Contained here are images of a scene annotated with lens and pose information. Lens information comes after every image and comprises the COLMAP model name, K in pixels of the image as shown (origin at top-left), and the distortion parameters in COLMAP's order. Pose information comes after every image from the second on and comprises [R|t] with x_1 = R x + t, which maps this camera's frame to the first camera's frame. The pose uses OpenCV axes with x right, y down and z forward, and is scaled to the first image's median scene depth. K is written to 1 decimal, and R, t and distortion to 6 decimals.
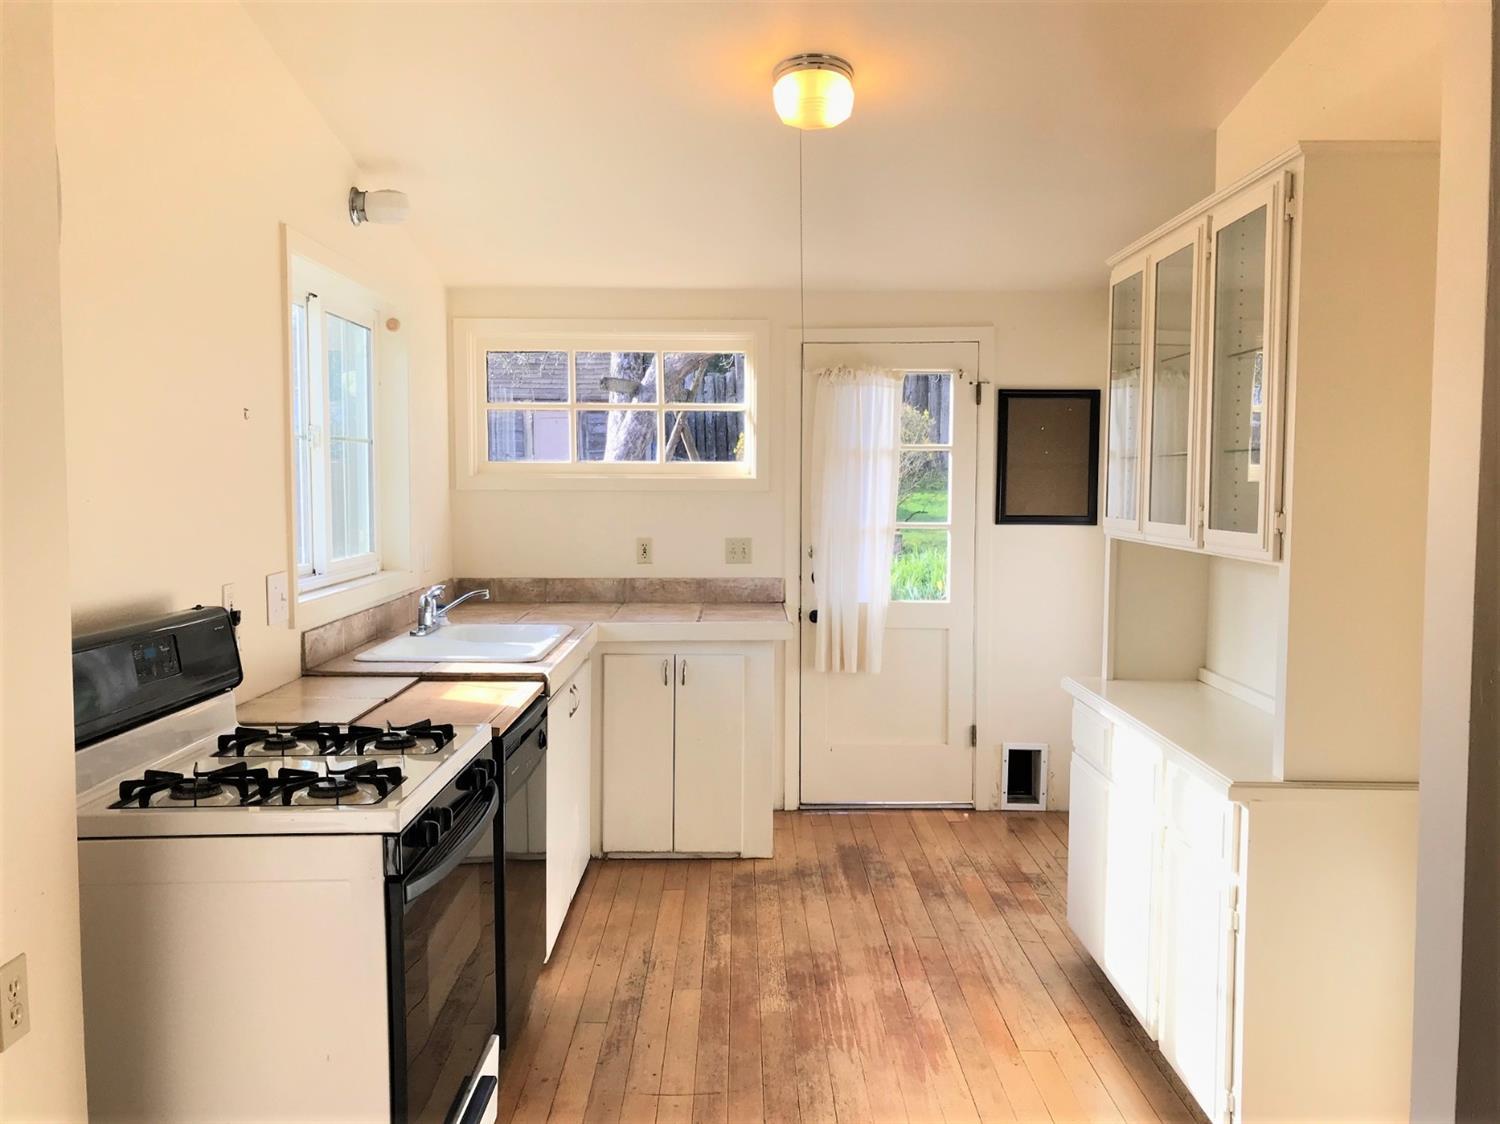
lens RADIAL K [[1224.0, 0, 745.5], [0, 1224.0, 551.6], [0, 0, 1]] dist [0.087347, -0.296814]
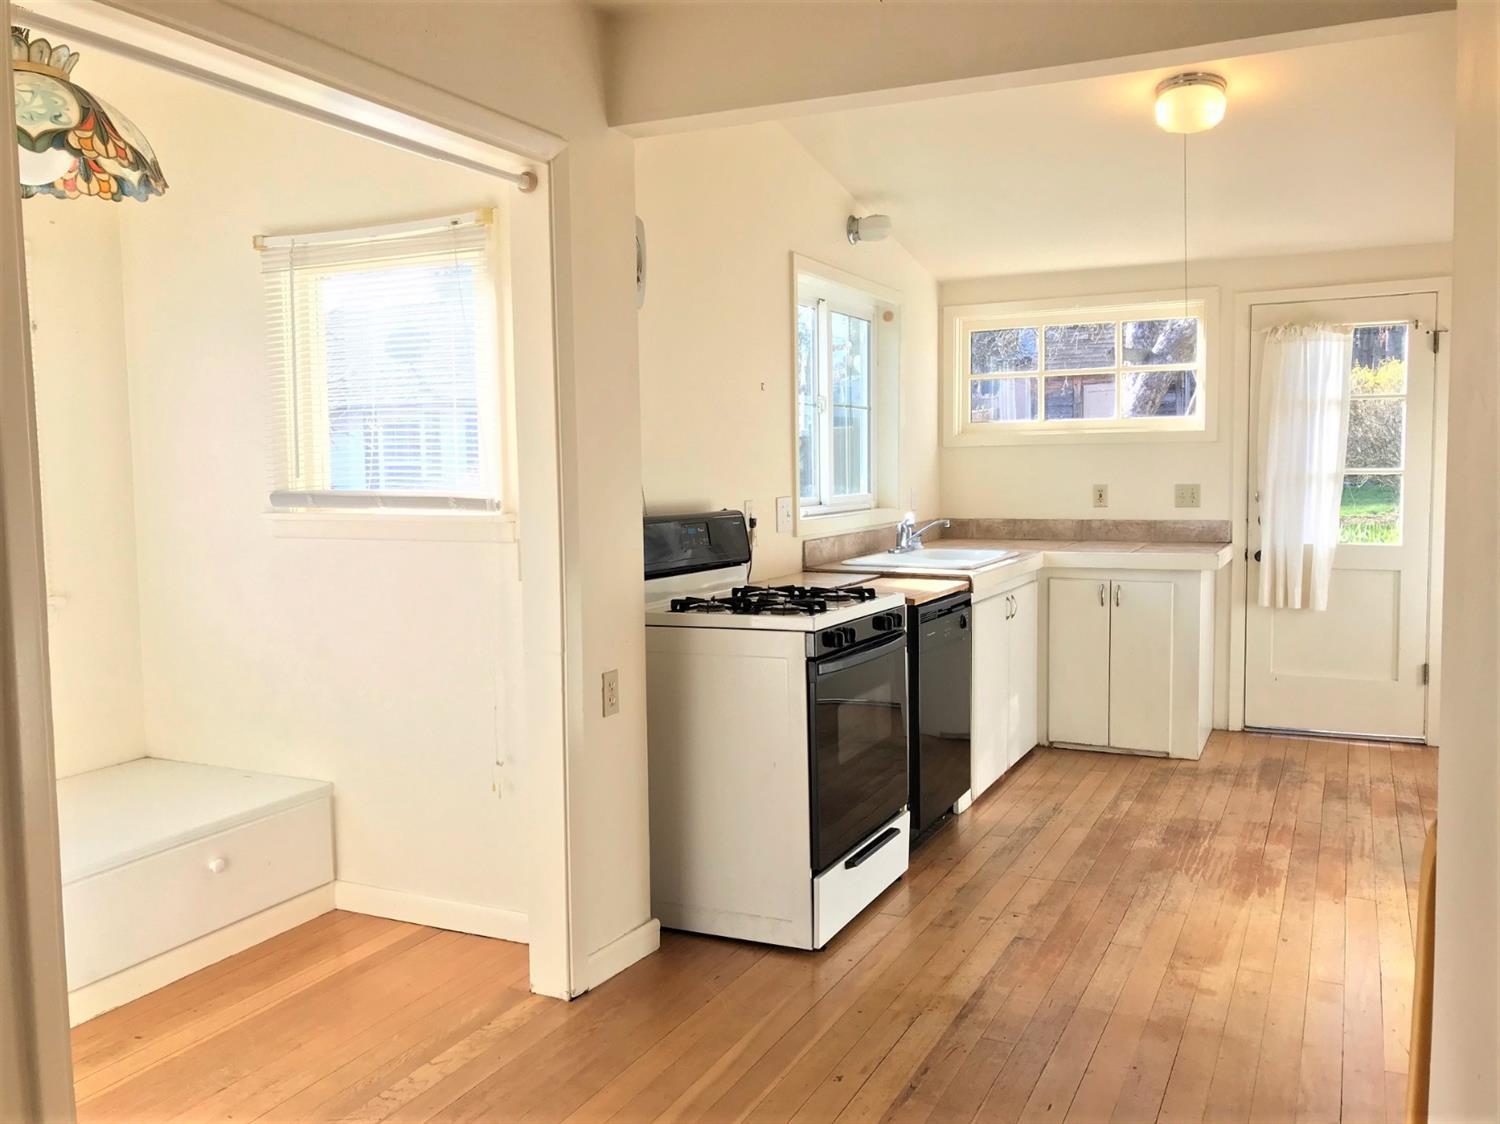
lens RADIAL K [[1241.9, 0, 750.0], [0, 1241.9, 562.0], [0, 0, 1]] dist [0.039774, -0.007809]
pose [[0.896132, 0.020875, -0.443295, 0.163348], [-0.010508, 0.999611, 0.025830, 0.039444], [0.443662, -0.018489, 0.896003, -0.231194]]
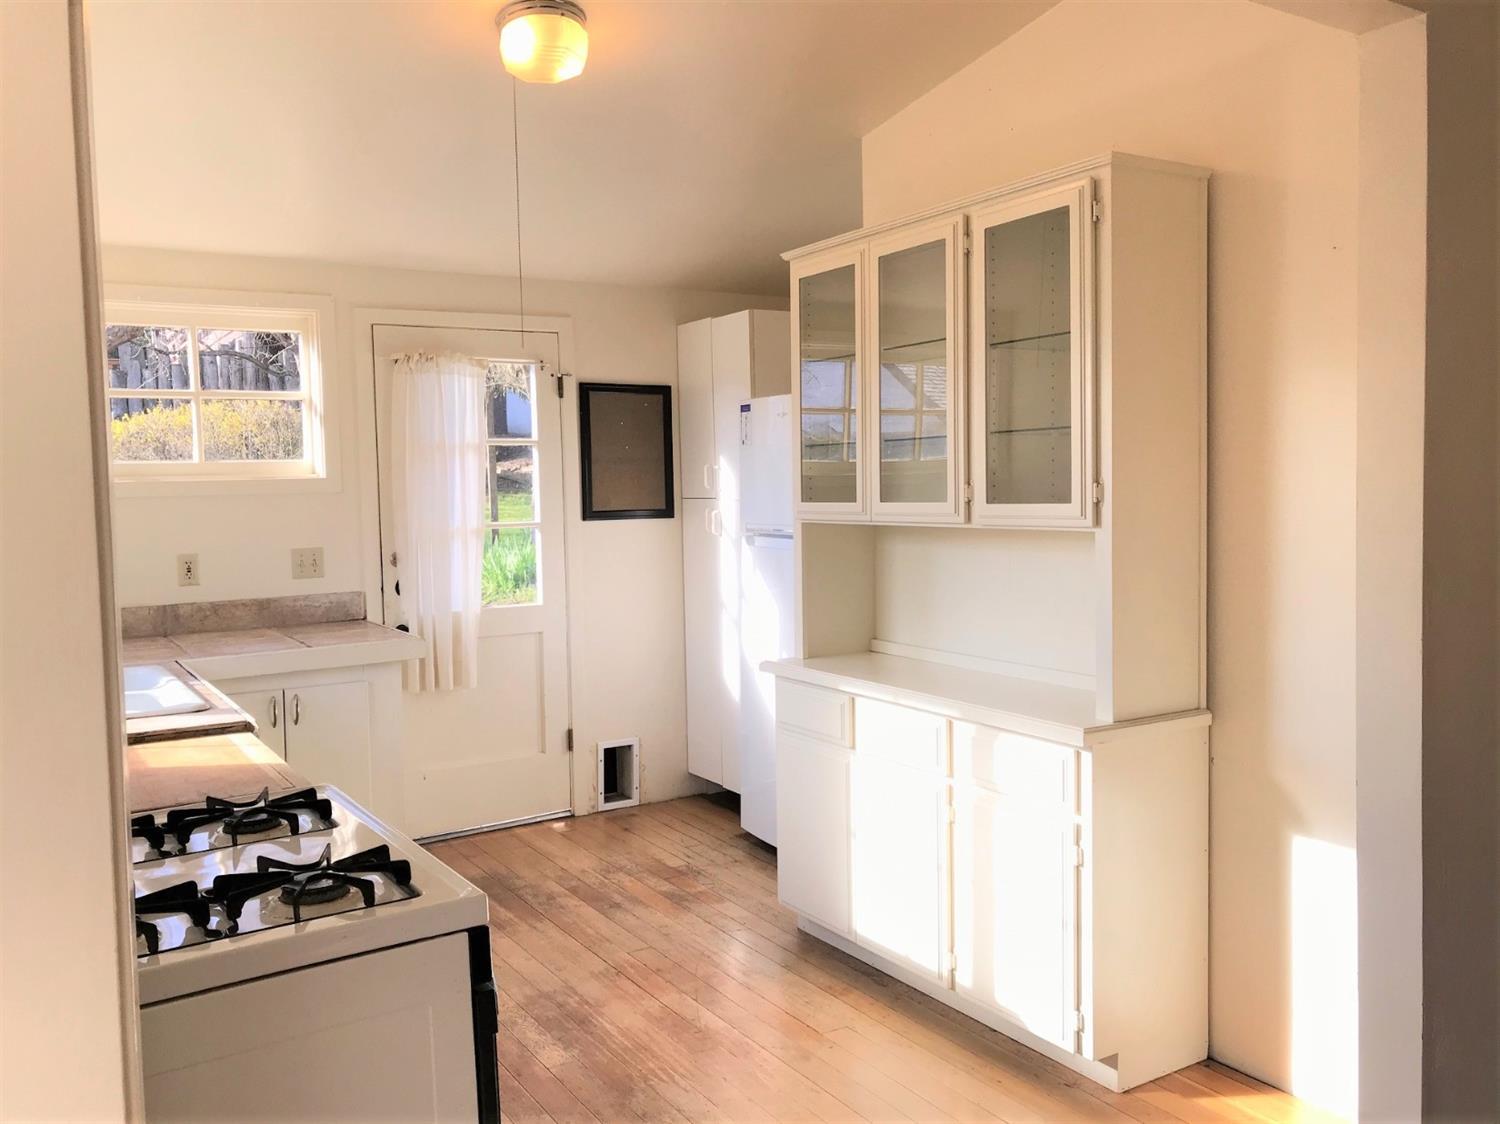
lens RADIAL K [[1224.0, 0, 745.5], [0, 1224.0, 551.6], [0, 0, 1]] dist [0.087347, -0.296814]
pose [[0.843650, -0.052684, 0.534303, -0.236872], [0.056322, 0.998367, 0.009511, 0.000400], [-0.533931, 0.022069, 0.845240, 0.120993]]
